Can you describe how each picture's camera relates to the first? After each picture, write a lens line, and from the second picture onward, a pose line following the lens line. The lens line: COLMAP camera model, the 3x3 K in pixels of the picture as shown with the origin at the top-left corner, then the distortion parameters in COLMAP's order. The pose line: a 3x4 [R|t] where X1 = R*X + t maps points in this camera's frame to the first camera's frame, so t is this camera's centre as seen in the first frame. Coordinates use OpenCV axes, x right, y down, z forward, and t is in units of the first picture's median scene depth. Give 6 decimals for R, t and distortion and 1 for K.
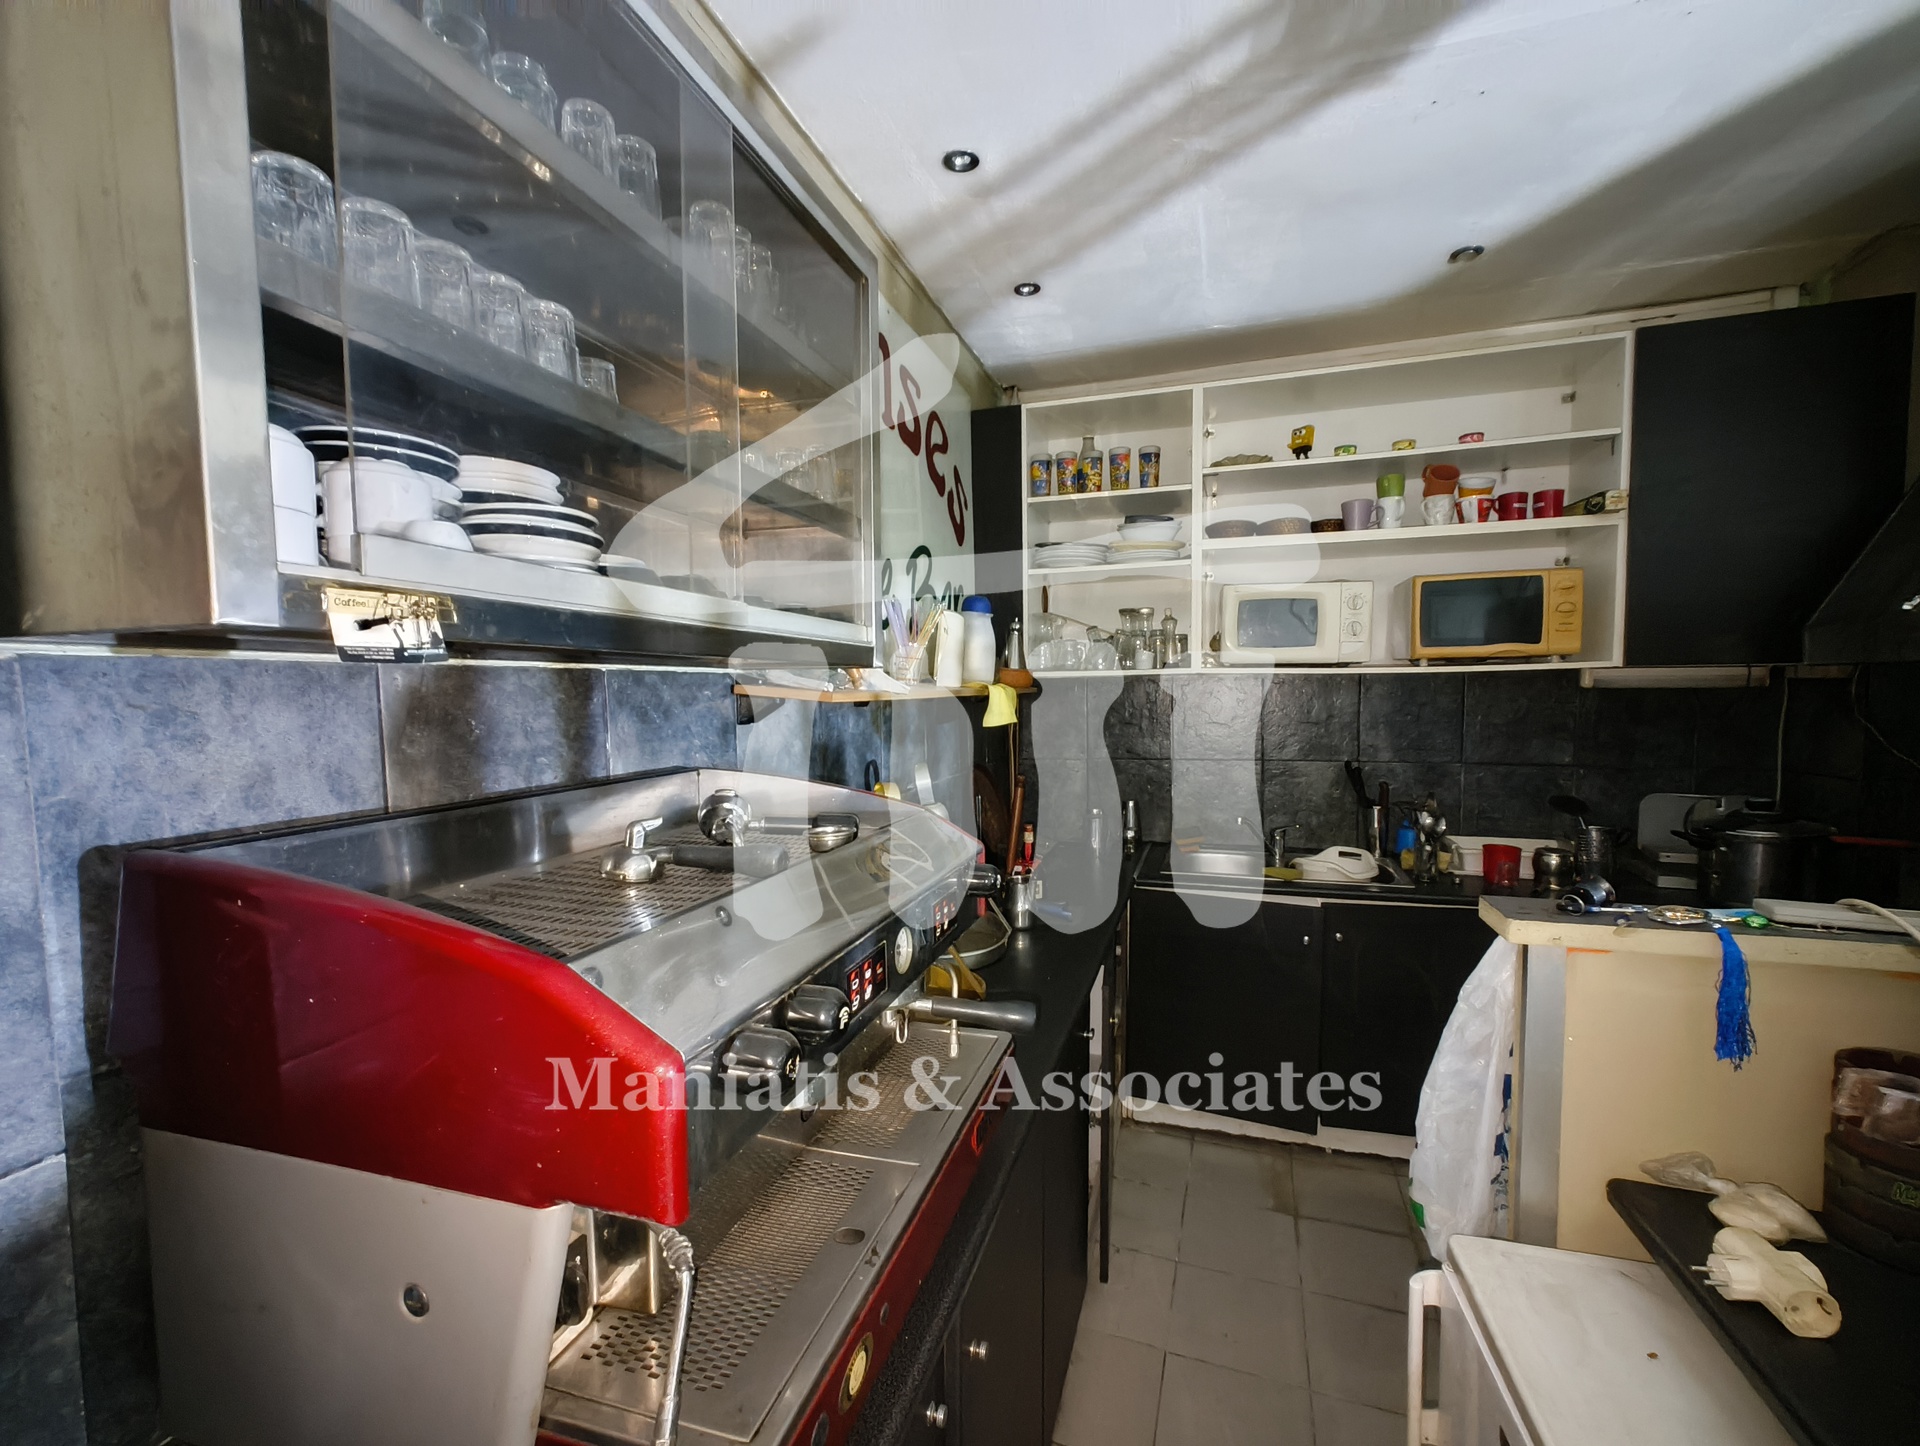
lens RADIAL K [[803.0, 0, 971.6], [0, 803.0, 744.7], [0, 0, 1]] dist [-0.001893, 0.001028]
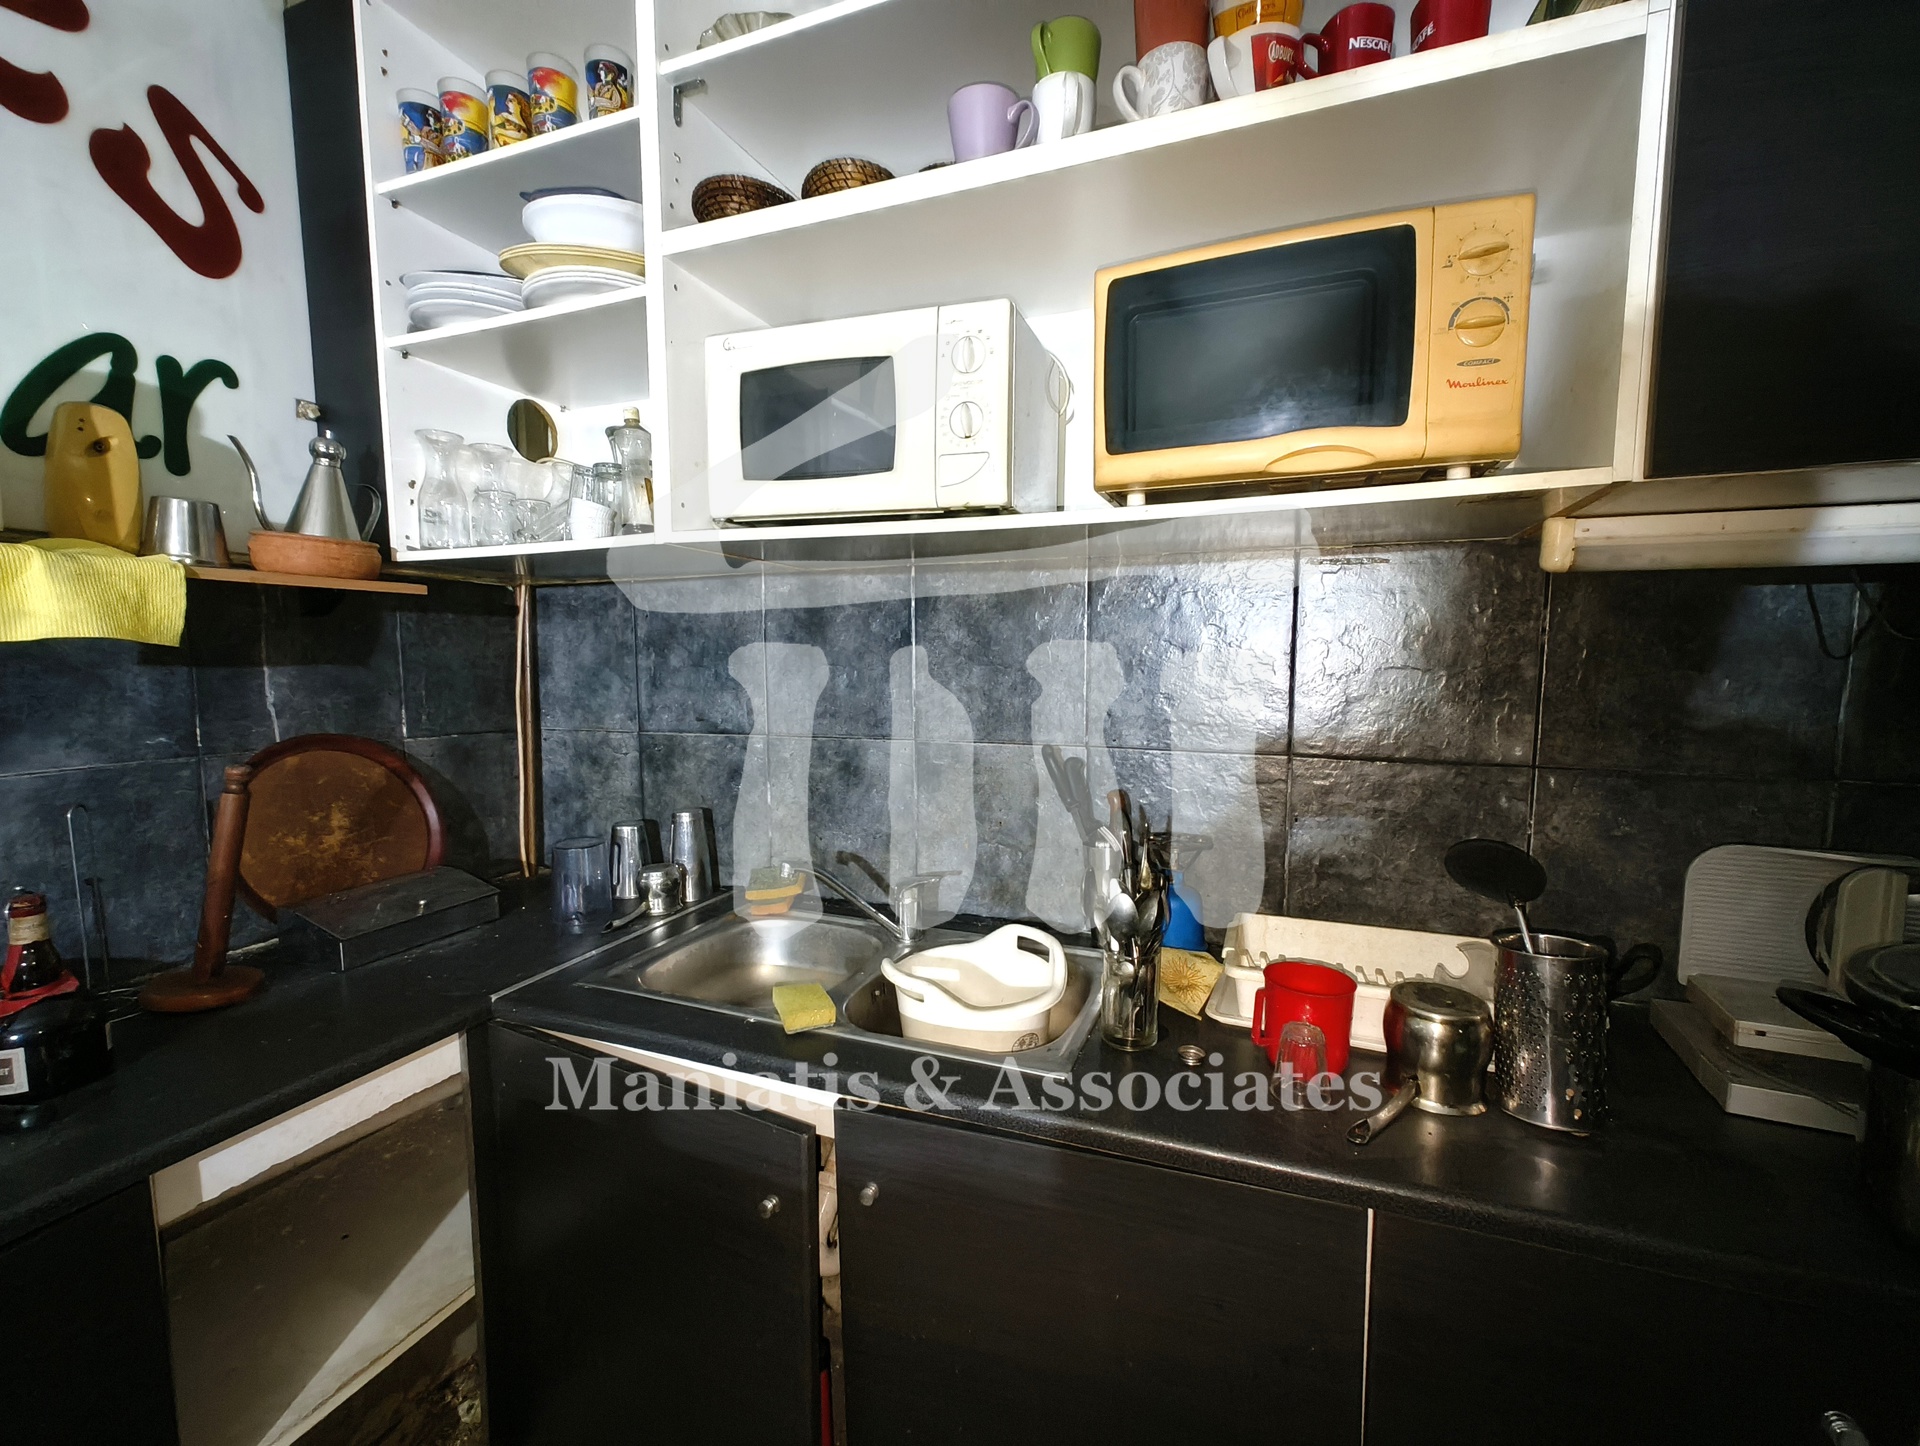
lens RADIAL K [[804.4, 0, 970.3], [0, 804.4, 733.7], [0, 0, 1]] dist [-0.000609, 0.000090]
pose [[0.998563, 0.017715, -0.050577, 0.504424], [-0.016577, 0.999602, 0.022825, 0.003930], [0.050961, -0.021954, 0.998459, 0.595469]]
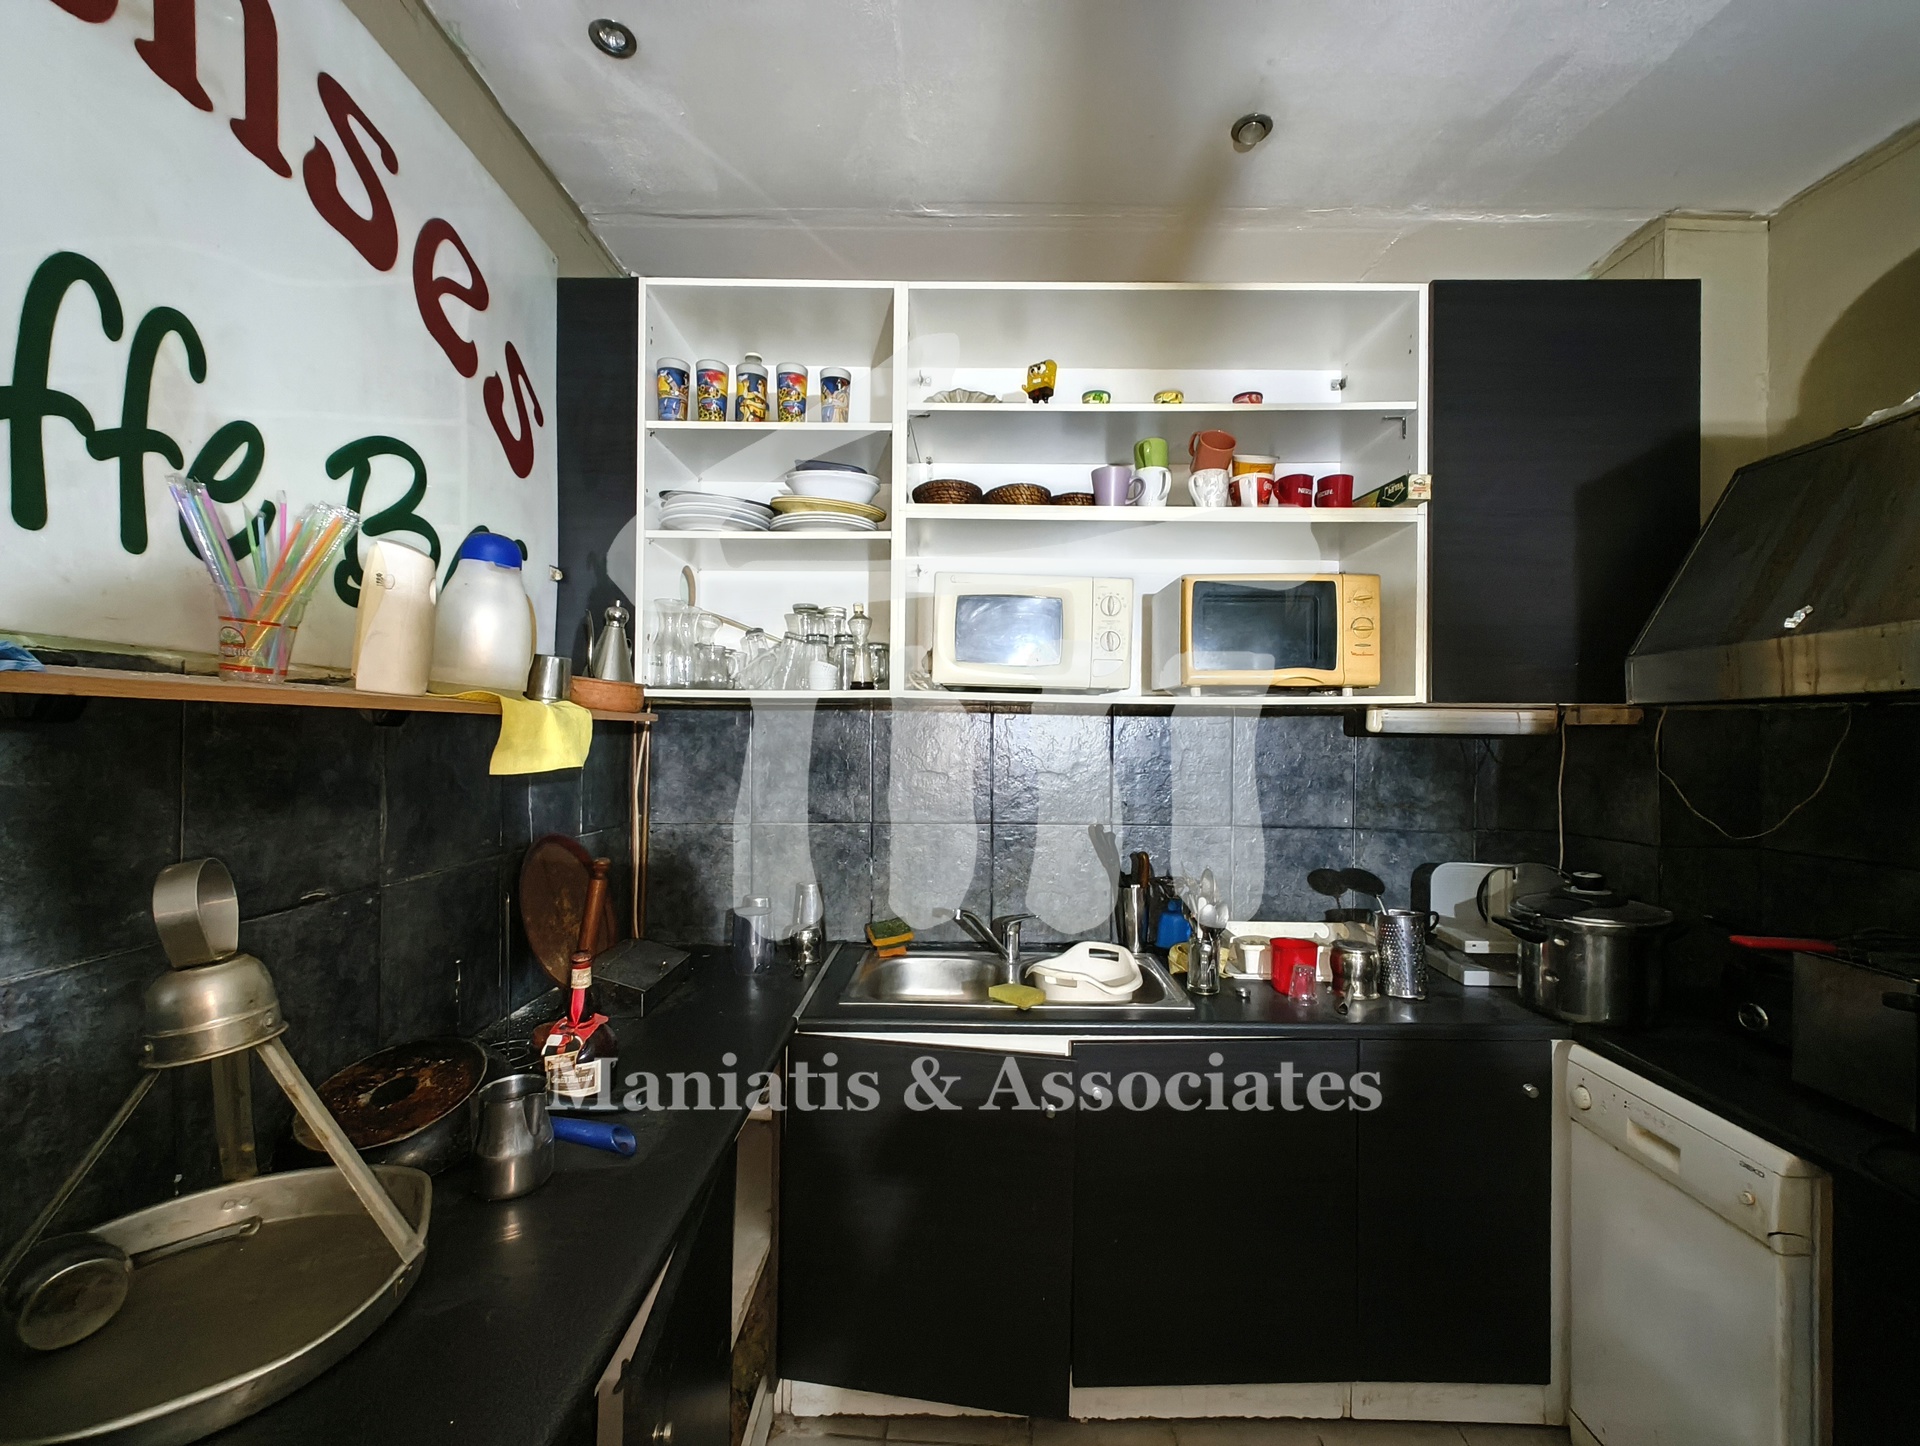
lens RADIAL K [[804.4, 0, 968.5], [0, 804.4, 734.5], [0, 0, 1]] dist [-0.000609, 0.000090]
pose [[0.952829, 0.022985, 0.302636, 0.141419], [-0.000244, 0.997186, -0.074965, -0.007858], [-0.303508, 0.071355, 0.950153, 0.363502]]
